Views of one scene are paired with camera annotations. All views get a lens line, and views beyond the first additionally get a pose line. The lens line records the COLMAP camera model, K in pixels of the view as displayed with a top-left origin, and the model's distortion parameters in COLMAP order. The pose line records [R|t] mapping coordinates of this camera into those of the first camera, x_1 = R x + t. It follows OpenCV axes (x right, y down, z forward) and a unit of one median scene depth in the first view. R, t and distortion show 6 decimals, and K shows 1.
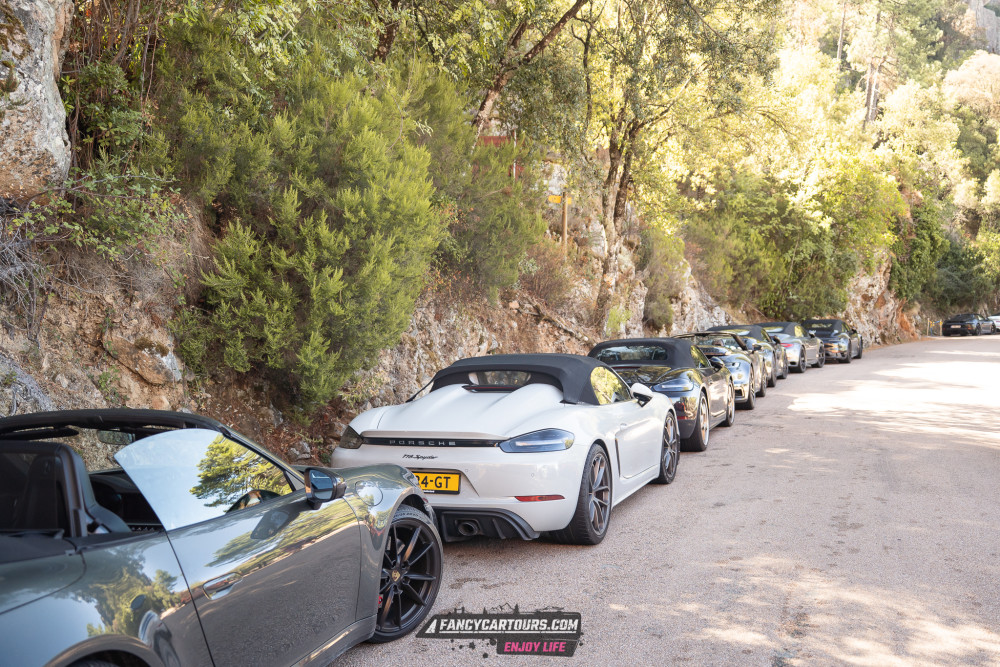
lens RADIAL K [[1016.0, 0, 500.0], [0, 1016.0, 333.5], [0, 0, 1]] dist [-0.138650, 0.024115]
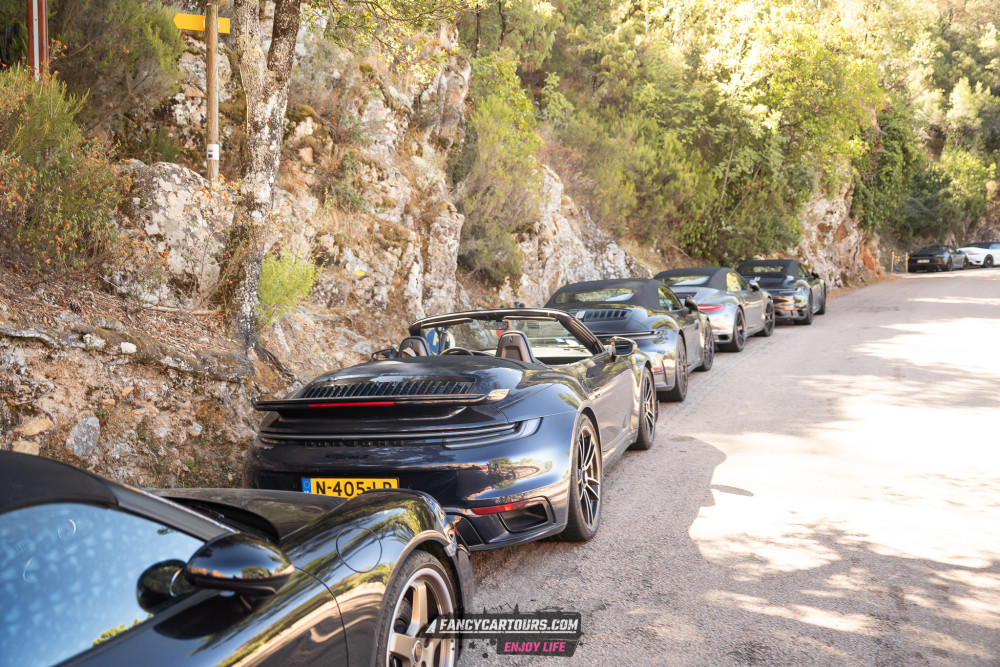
lens RADIAL K [[990.8, 0, 500.0], [0, 990.8, 333.5], [0, 0, 1]] dist [-0.108507, 0.014555]
pose [[0.998443, -0.027429, 0.048569, 0.094758], [0.024411, 0.997797, 0.061687, -0.008700], [-0.050154, -0.060406, 0.996913, 0.306300]]
